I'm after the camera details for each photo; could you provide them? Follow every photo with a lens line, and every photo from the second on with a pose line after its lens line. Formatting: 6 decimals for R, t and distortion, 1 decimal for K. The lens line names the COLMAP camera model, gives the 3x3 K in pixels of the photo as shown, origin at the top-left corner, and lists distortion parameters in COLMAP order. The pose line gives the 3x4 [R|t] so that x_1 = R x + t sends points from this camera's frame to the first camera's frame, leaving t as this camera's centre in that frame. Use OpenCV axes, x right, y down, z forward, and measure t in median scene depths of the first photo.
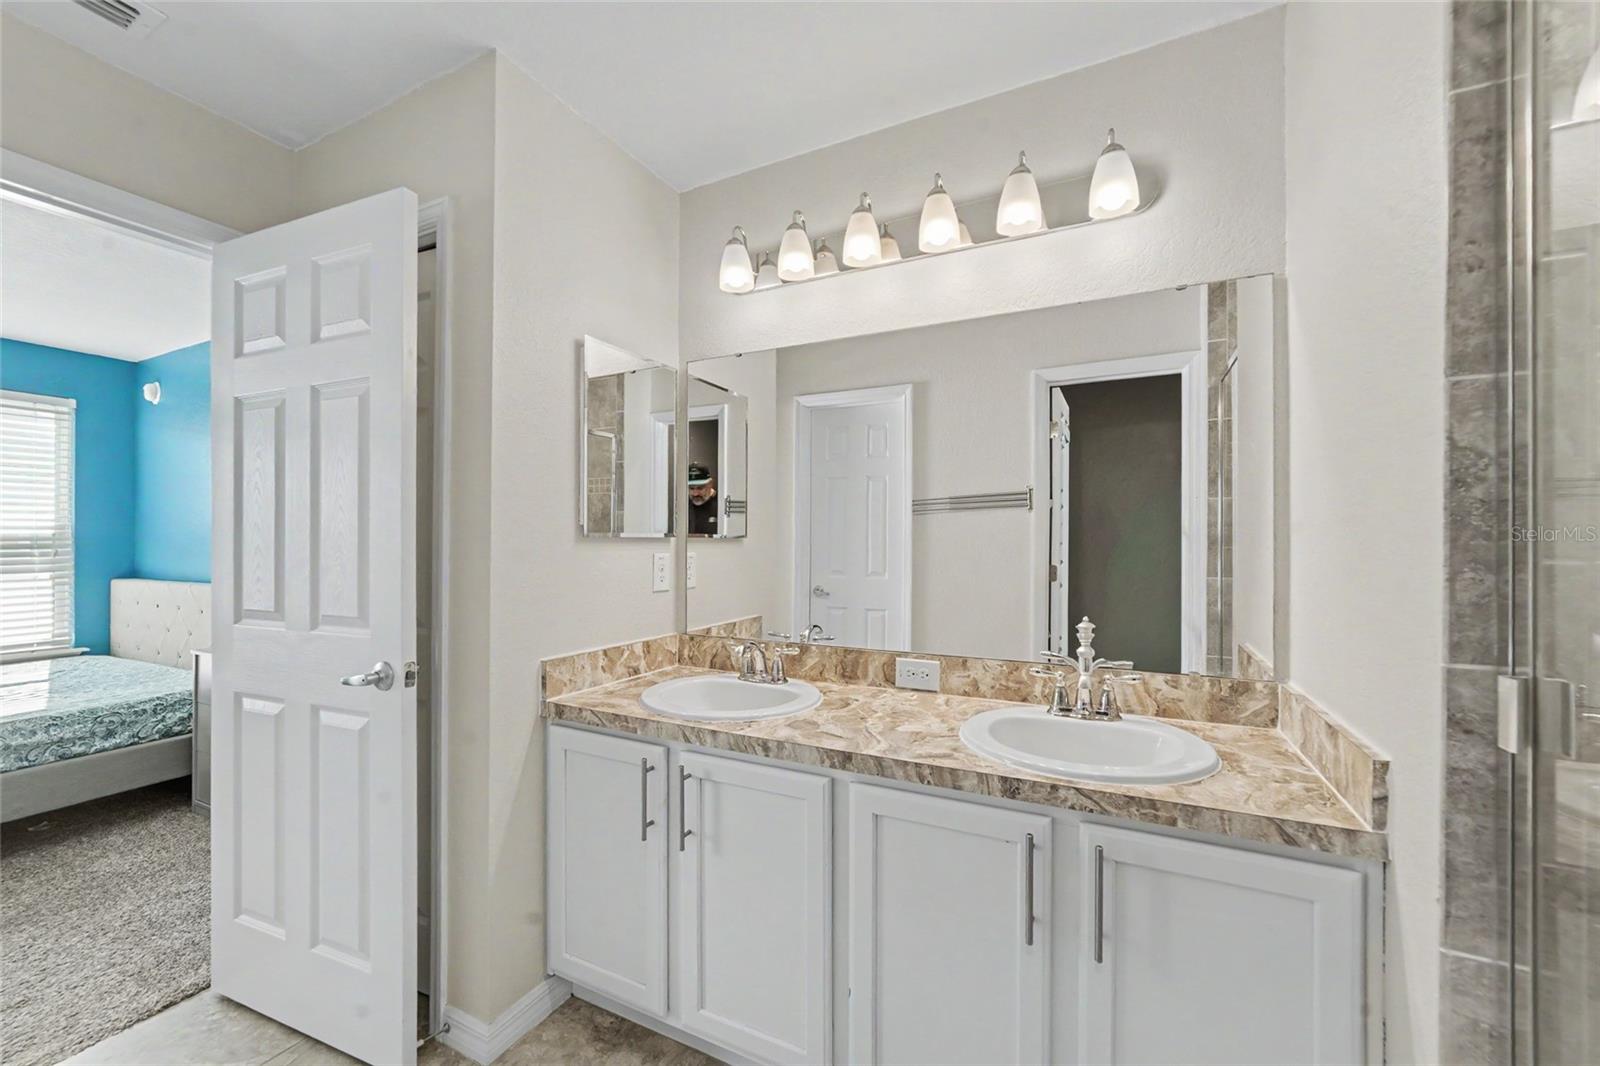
lens RADIAL K [[630.1, 0, 796.3], [0, 630.1, 547.4], [0, 0, 1]] dist [-0.001991, 0.000410]
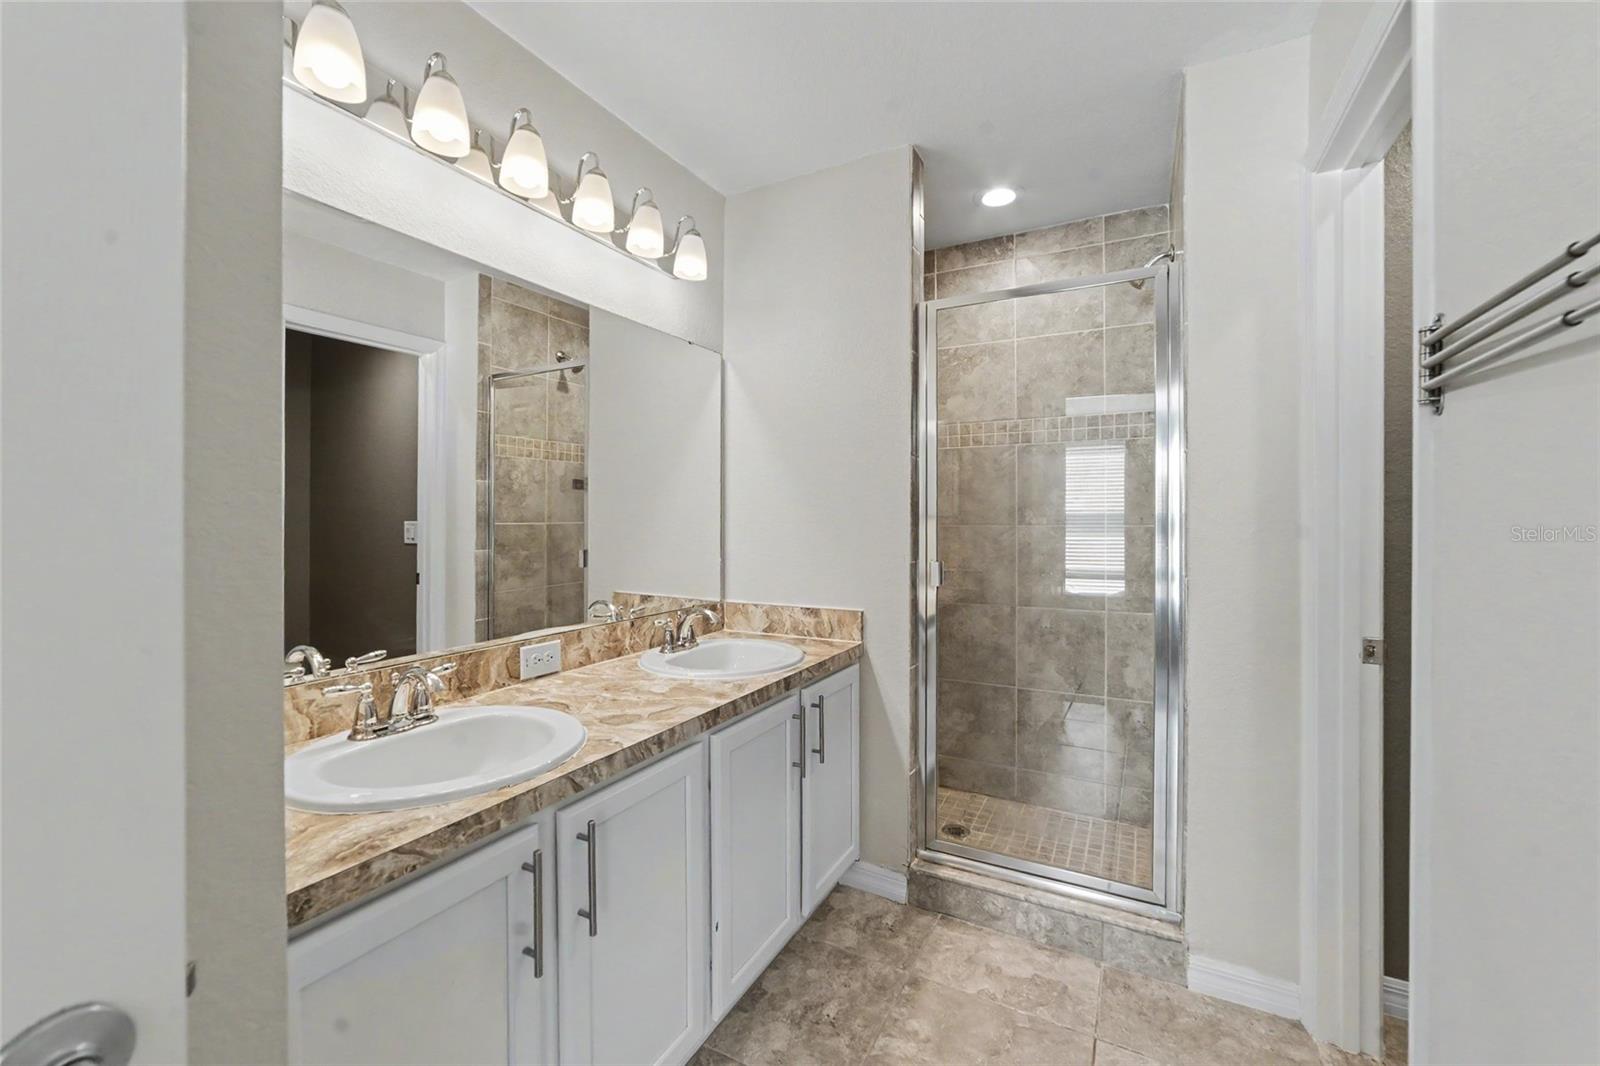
lens RADIAL K [[630.1, 0, 797.0], [0, 630.1, 518.0], [0, 0, 1]] dist [-0.001991, 0.000410]
pose [[0.036830, 0.000721, 0.999321, -0.897216], [0.005559, 0.999984, -0.000927, -0.008835], [-0.999306, 0.005590, 0.036826, 0.711081]]
